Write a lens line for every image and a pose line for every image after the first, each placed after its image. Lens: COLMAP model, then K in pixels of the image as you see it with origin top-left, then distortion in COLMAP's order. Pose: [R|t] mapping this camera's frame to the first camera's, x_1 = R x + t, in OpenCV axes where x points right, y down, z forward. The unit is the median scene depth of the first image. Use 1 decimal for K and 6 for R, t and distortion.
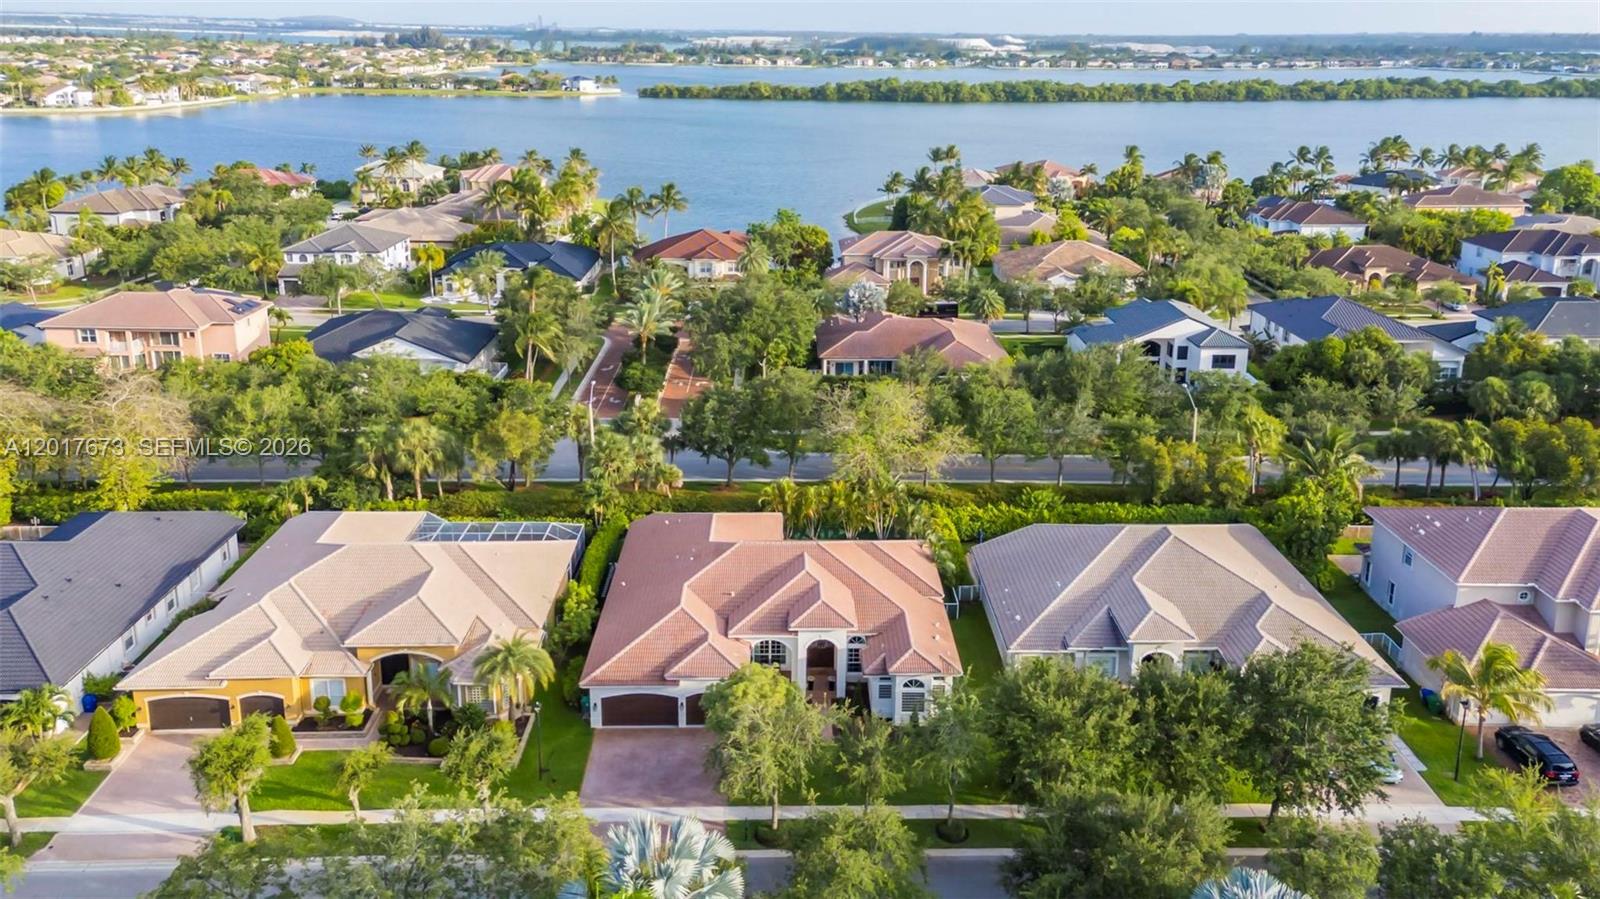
lens RADIAL K [[1190.4, 0, 800.0], [0, 1190.4, 449.5], [0, 0, 1]] dist [0.065625, -0.006117]
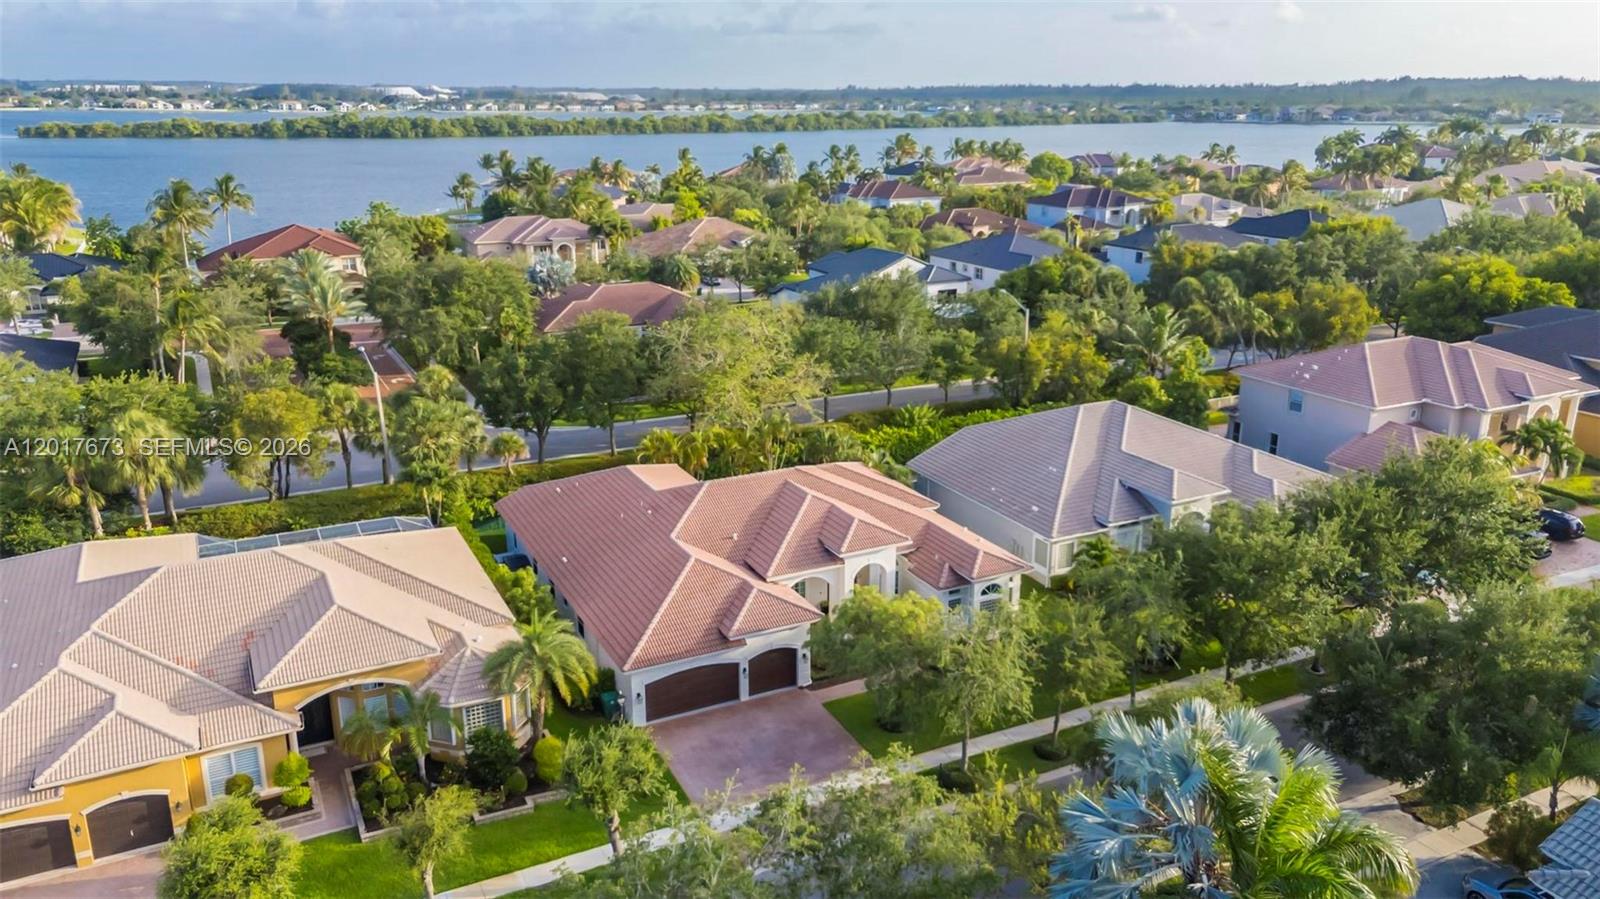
lens RADIAL K [[1181.5, 0, 800.2], [0, 1181.5, 504.0], [0, 0, 1]] dist [0.054698, 0.004781]
pose [[0.897083, -0.154920, 0.413815, -0.143912], [0.155019, 0.987341, 0.033575, 0.033946], [-0.413778, 0.034030, 0.909742, 0.112159]]
